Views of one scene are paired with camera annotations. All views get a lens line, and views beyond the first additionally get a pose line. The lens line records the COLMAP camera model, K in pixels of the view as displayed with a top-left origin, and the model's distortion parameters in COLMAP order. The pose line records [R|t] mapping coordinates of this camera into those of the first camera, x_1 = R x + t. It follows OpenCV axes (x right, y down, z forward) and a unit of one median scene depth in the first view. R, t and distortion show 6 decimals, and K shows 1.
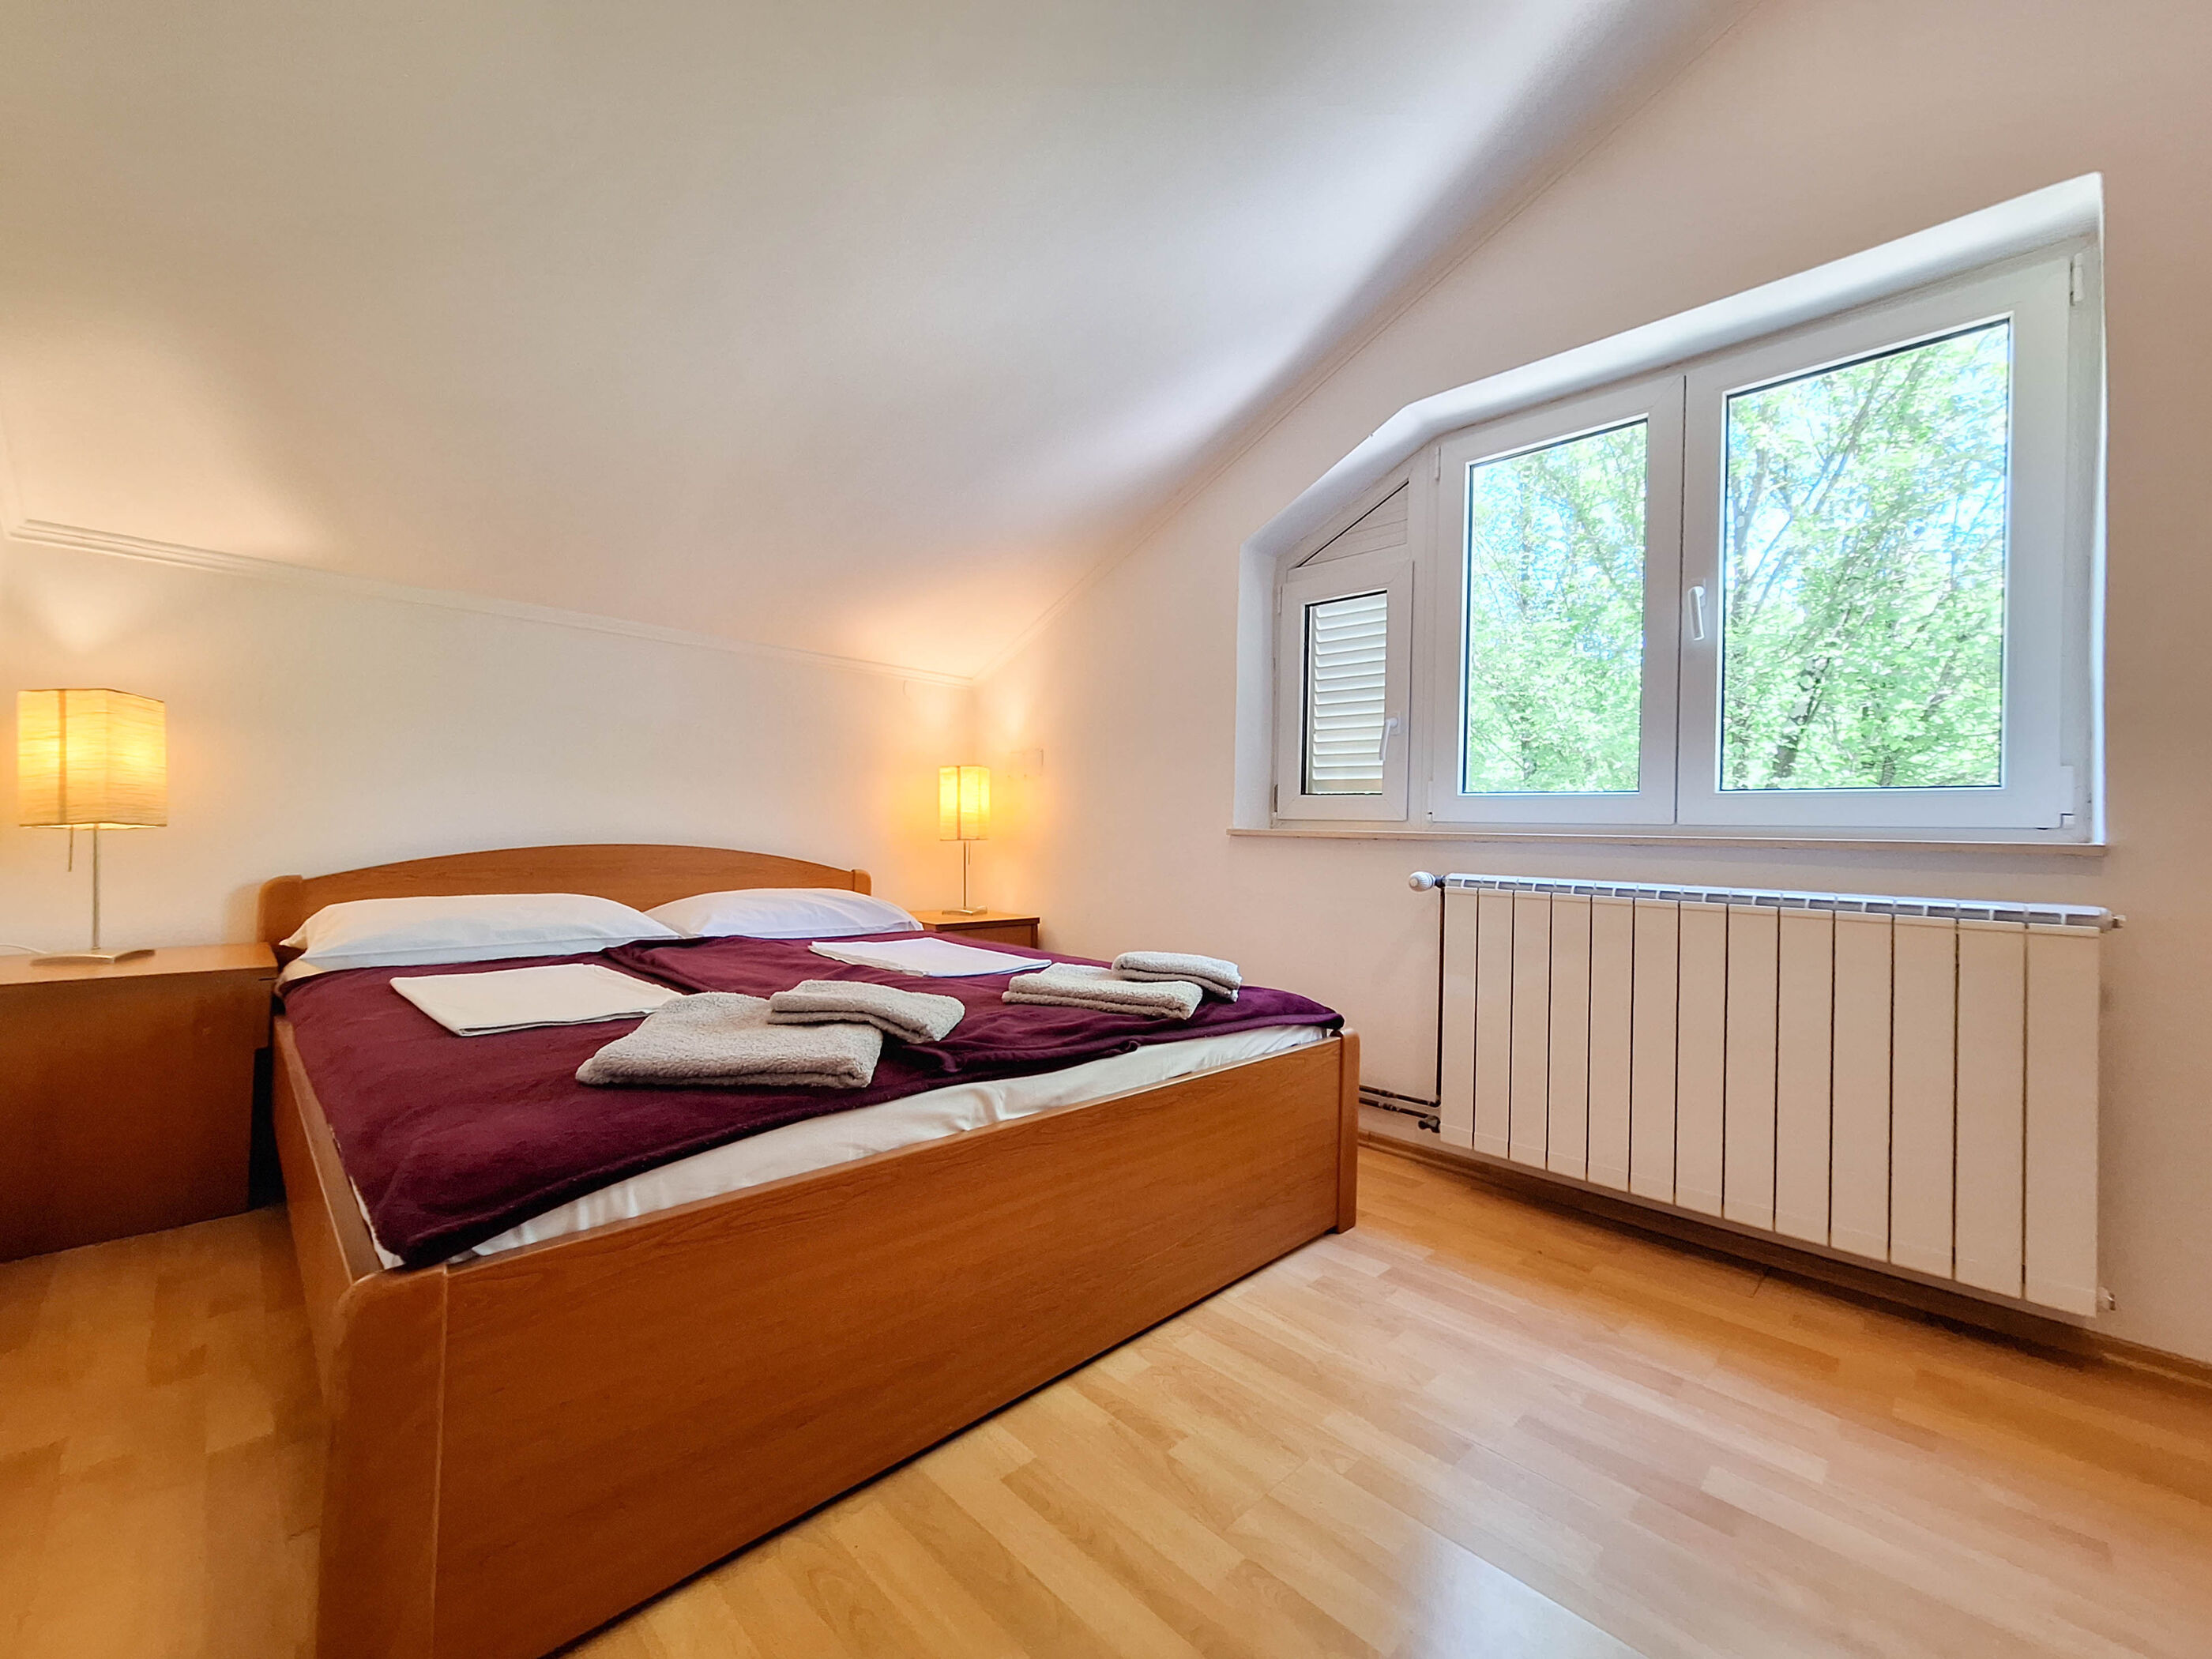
lens RADIAL K [[904.4, 0, 1123.3], [0, 904.4, 814.8], [0, 0, 1]] dist [-0.001384, 0.000414]
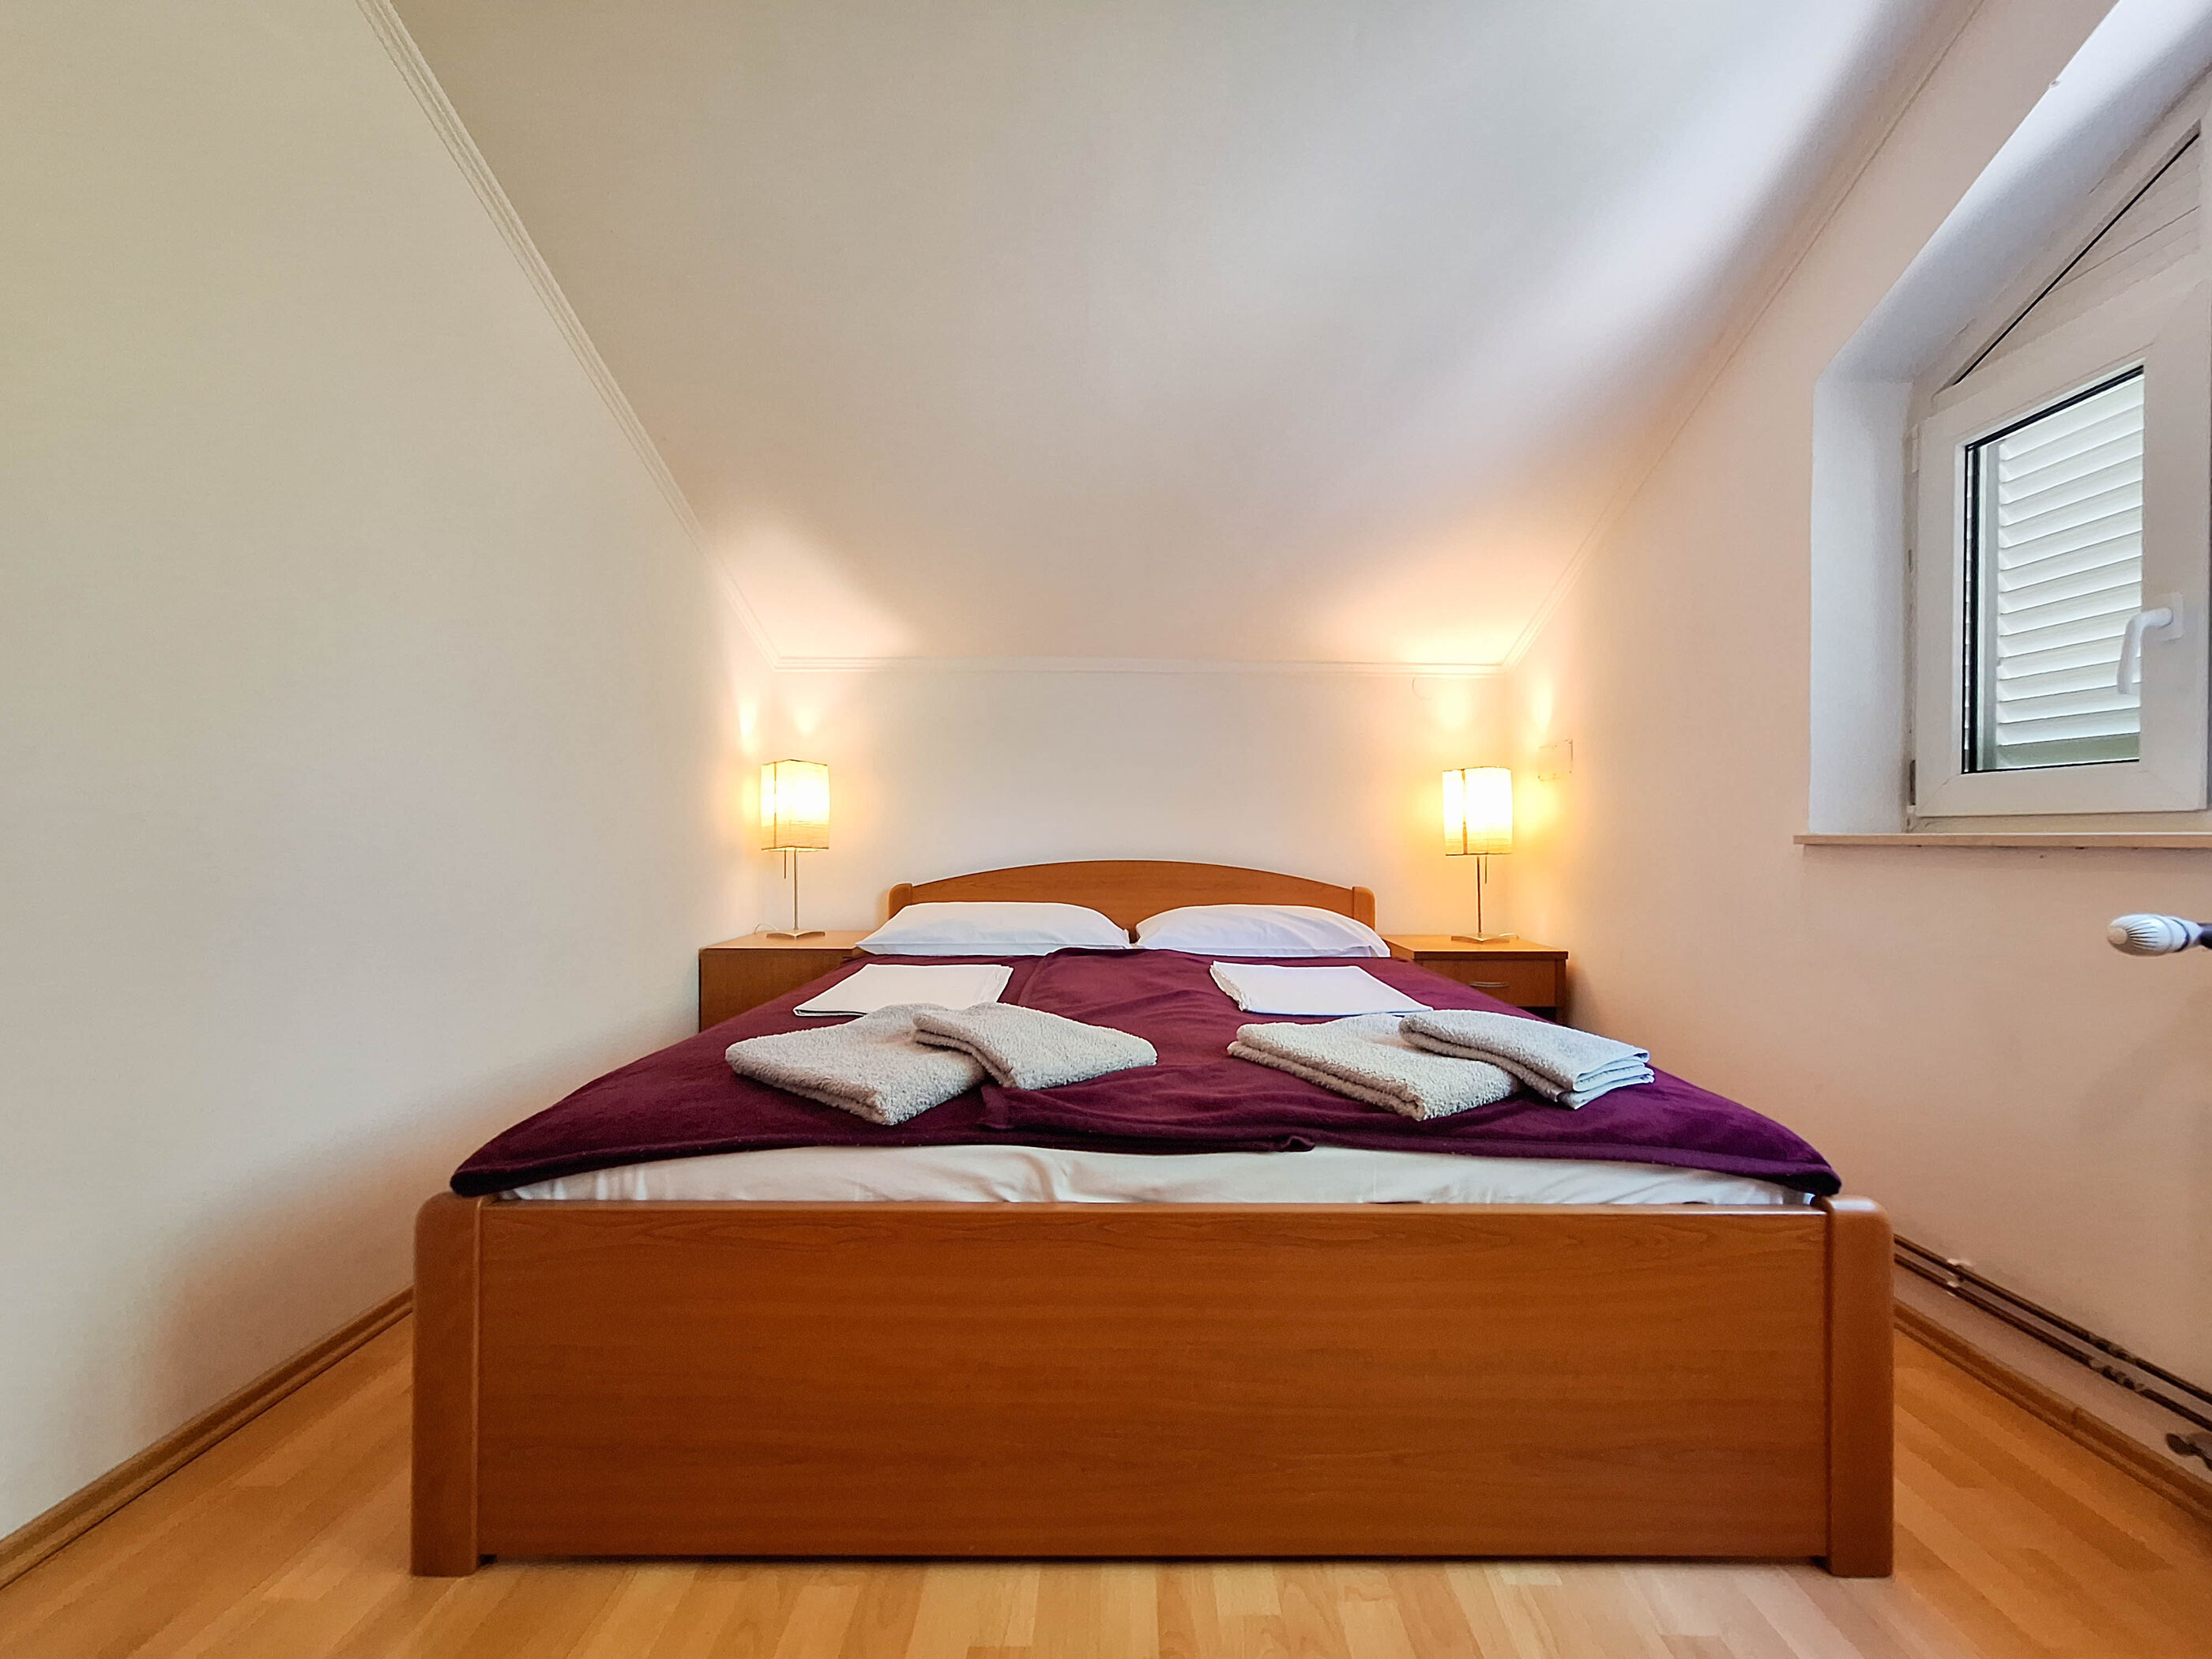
lens RADIAL K [[881.1, 0, 1127.4], [0, 881.1, 838.9], [0, 0, 1]] dist [-0.000905, -0.000041]
pose [[0.709616, -0.019519, -0.704318, 0.367356], [0.024863, 0.999687, -0.002656, 0.014247], [0.704150, -0.015627, 0.709880, 0.382692]]
